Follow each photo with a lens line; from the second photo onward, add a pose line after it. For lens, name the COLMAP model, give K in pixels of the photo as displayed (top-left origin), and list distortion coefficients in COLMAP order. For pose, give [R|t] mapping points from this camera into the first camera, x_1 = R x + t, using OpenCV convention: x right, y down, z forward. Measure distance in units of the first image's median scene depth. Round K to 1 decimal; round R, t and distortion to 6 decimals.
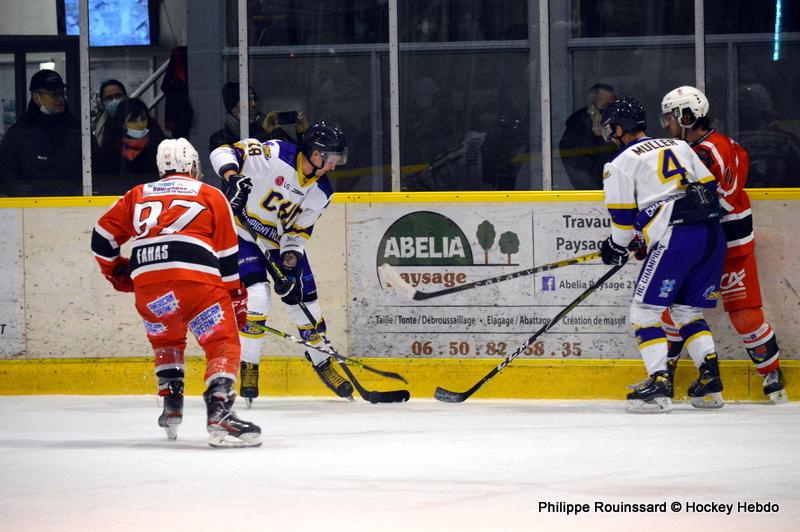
lens RADIAL K [[5338.1, 0, 400.0], [0, 5338.1, 266.0], [0, 0, 1]] dist [0.257841, -8.957633]
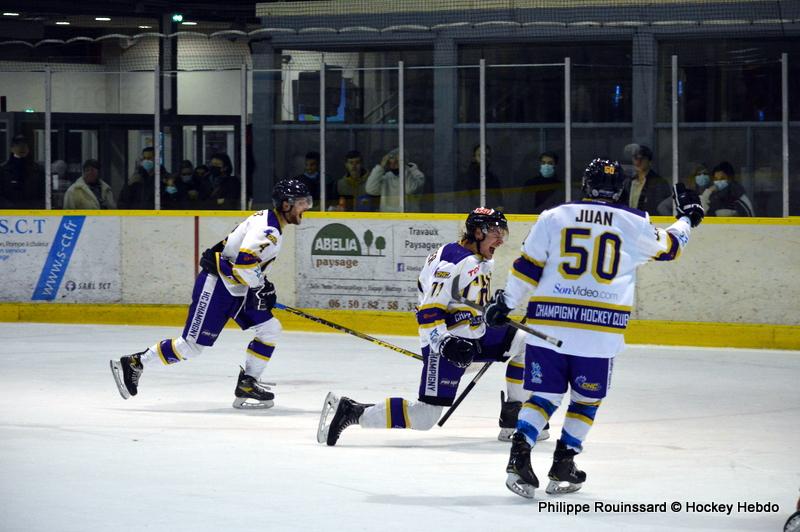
lens RADIAL K [[5338.1, 0, 400.0], [0, 5338.1, 266.0], [0, 0, 1]] dist [0.257841, -8.957633]
pose [[0.958161, 0.026657, -0.284986, 0.510865], [-0.029606, 0.999543, -0.006044, 0.013101], [0.284695, 0.014228, 0.958513, -0.630552]]
